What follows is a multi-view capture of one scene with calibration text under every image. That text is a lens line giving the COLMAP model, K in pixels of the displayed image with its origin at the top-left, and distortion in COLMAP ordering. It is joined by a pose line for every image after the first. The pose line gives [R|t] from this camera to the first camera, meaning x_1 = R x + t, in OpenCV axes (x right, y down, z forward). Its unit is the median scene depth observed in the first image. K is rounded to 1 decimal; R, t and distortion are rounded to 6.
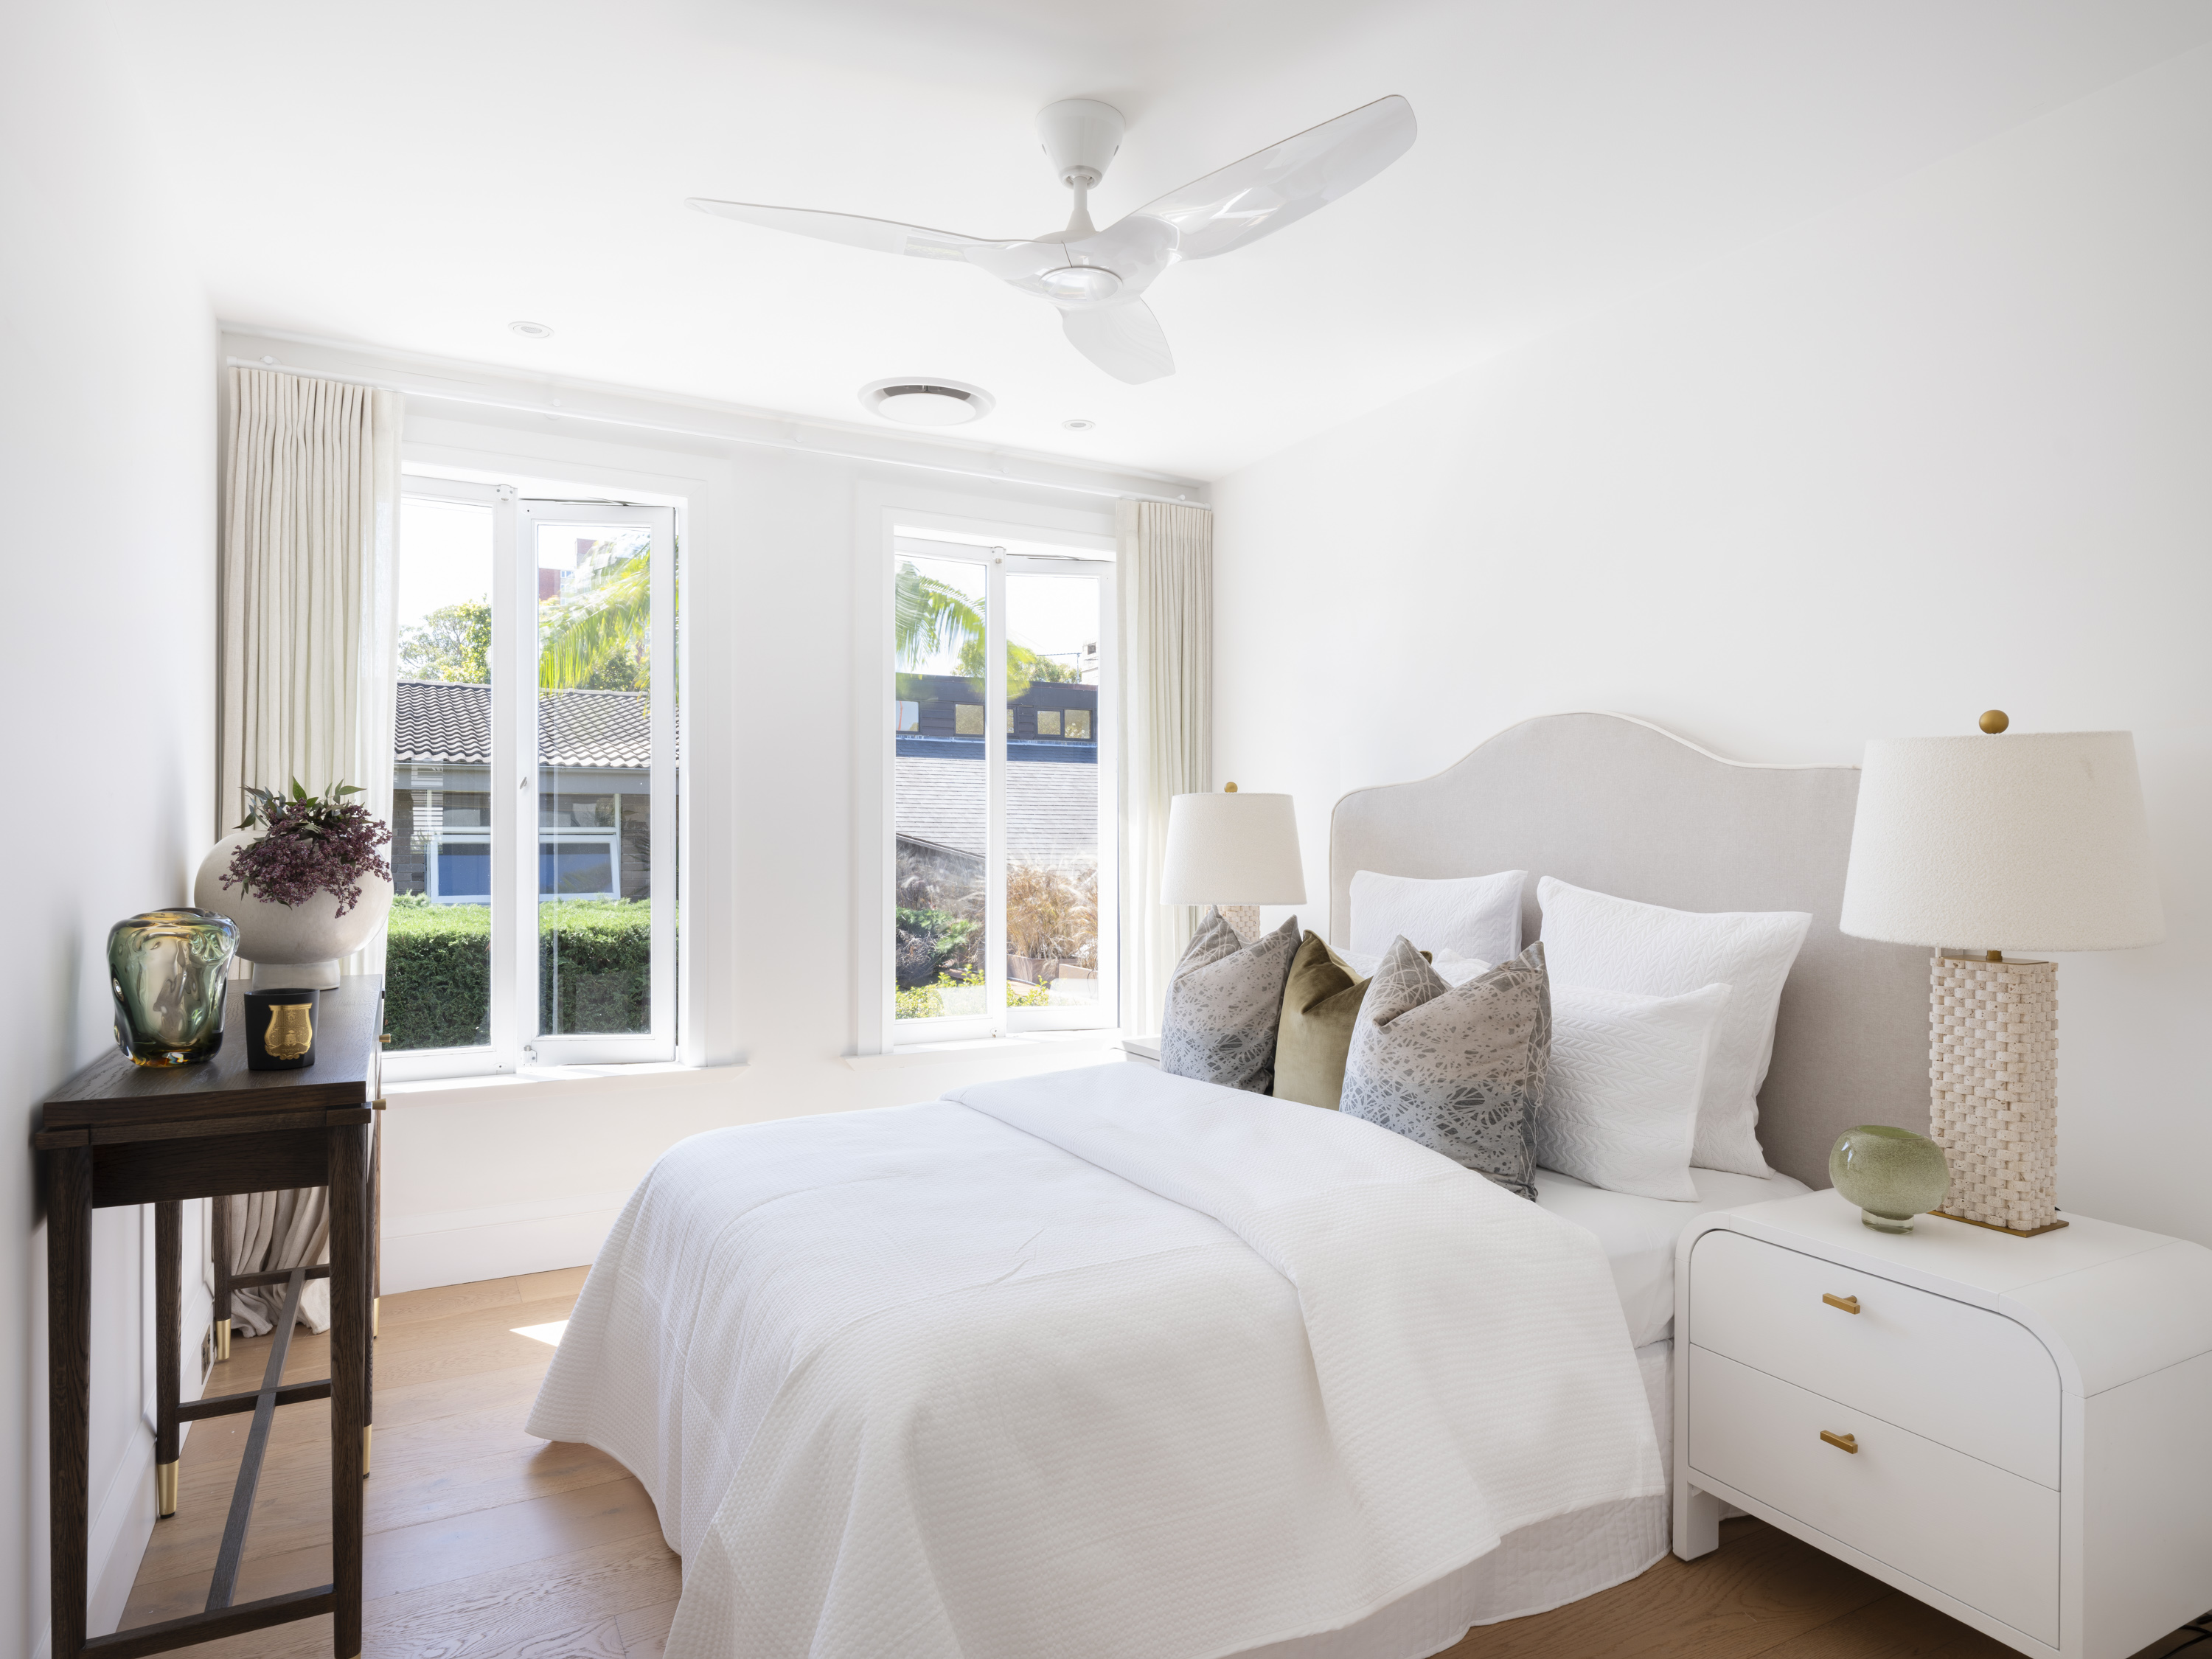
lens RADIAL K [[1272.2, 0, 1106.0], [0, 1272.2, 829.5], [0, 0, 1]] dist [0.005122, 0.000516]
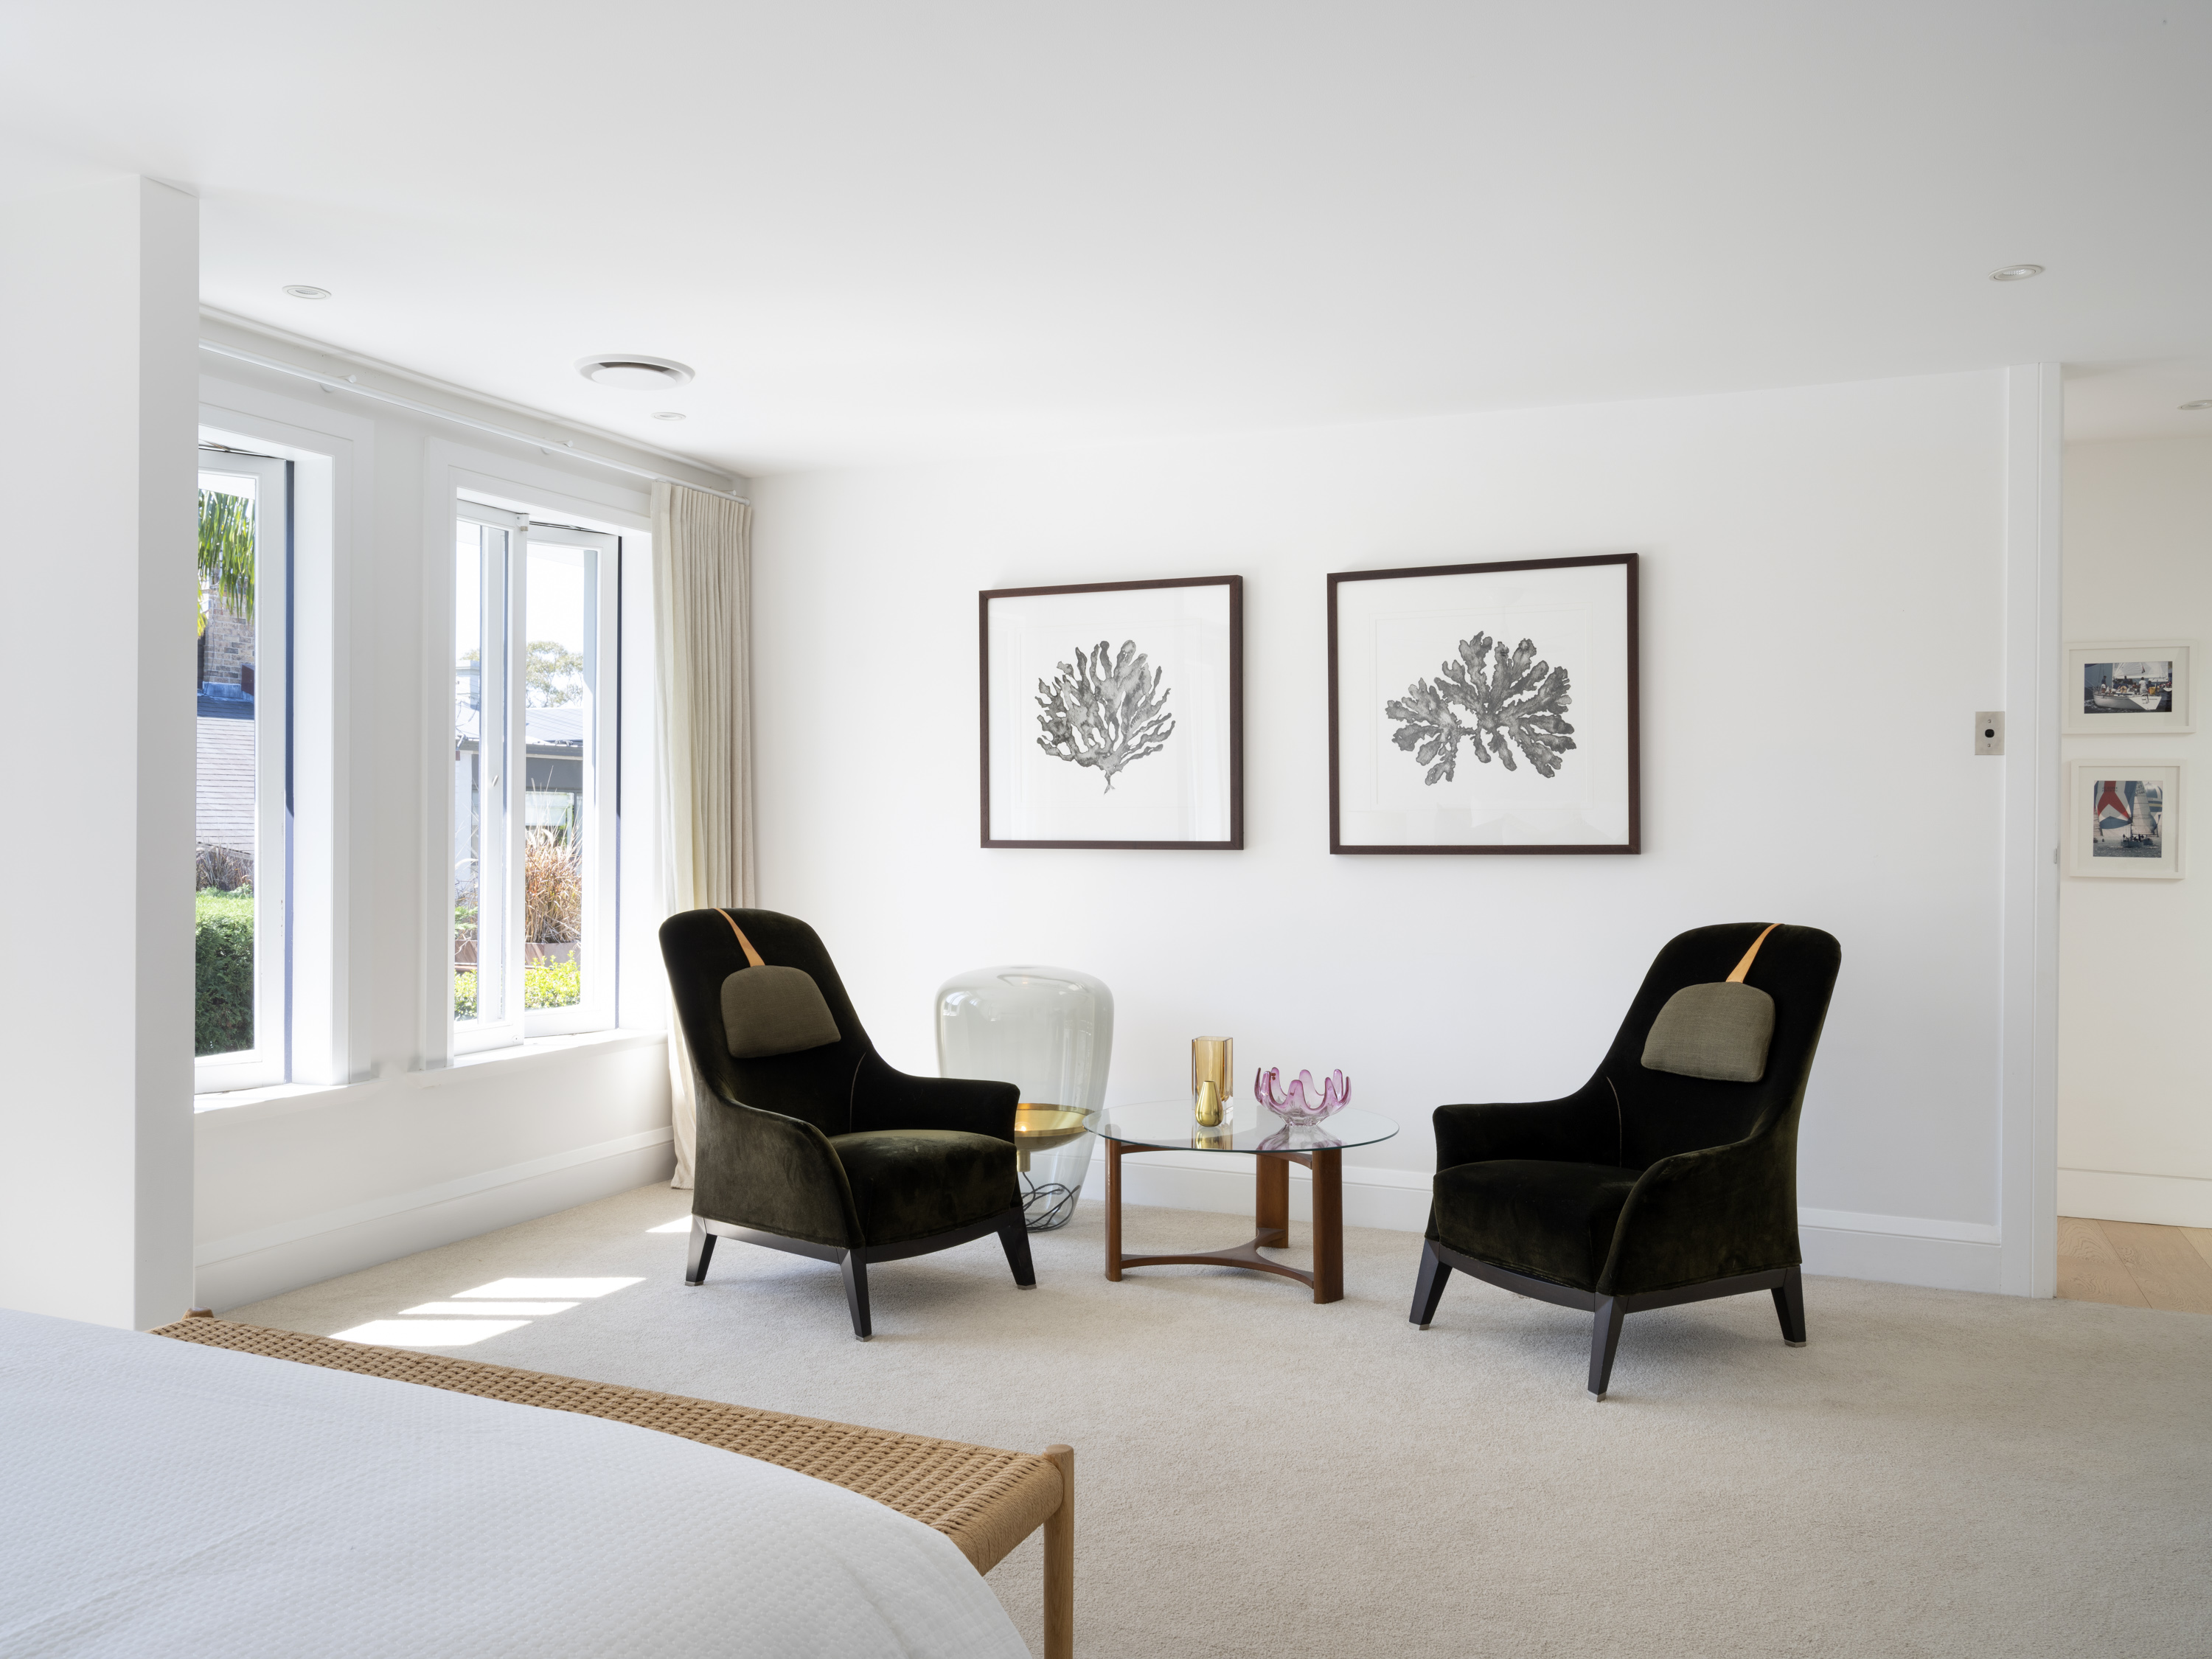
lens RADIAL K [[1669.3, 0, 1106.0], [0, 1669.3, 829.5], [0, 0, 1]] dist [0.002900, 0.002341]
pose [[0.804331, -0.002195, 0.594177, -0.511276], [-0.006045, 0.999911, 0.011877, -0.009390], [-0.594150, -0.013144, 0.804247, -0.256327]]
